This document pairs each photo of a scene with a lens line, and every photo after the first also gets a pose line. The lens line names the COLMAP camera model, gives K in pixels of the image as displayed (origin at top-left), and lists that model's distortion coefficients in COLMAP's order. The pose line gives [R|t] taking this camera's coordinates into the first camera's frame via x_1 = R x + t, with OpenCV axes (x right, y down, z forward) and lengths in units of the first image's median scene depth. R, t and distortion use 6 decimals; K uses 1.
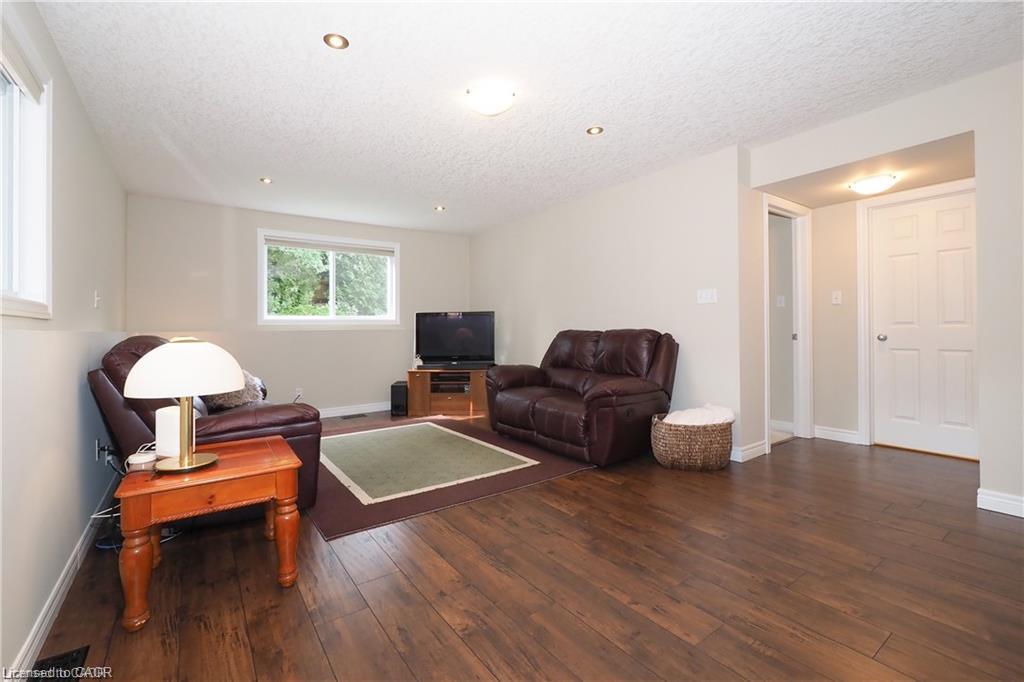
lens RADIAL K [[428.9, 0, 512.1], [0, 428.9, 323.3], [0, 0, 1]] dist [-0.000209, -0.000032]
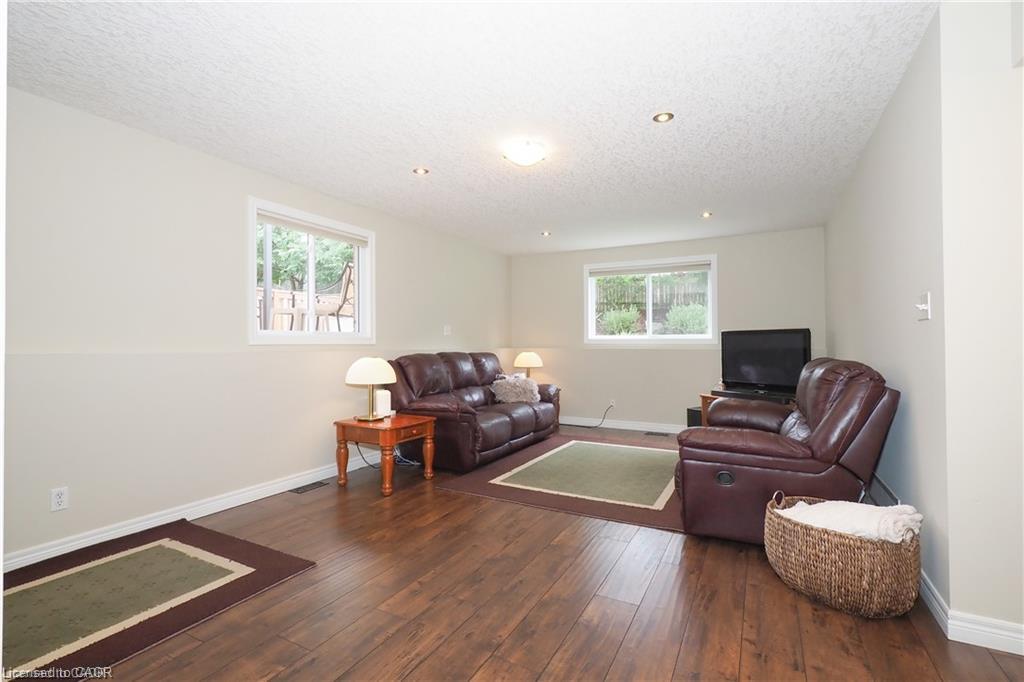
lens RADIAL K [[472.0, 0, 512.0], [0, 472.0, 341.0], [0, 0, 1]] dist [0.000564, 0.000213]
pose [[0.464587, 0.010719, -0.885463, 0.846279], [-0.000515, 0.999930, 0.011835, -0.030964], [0.885528, -0.005042, 0.464560, 0.321421]]
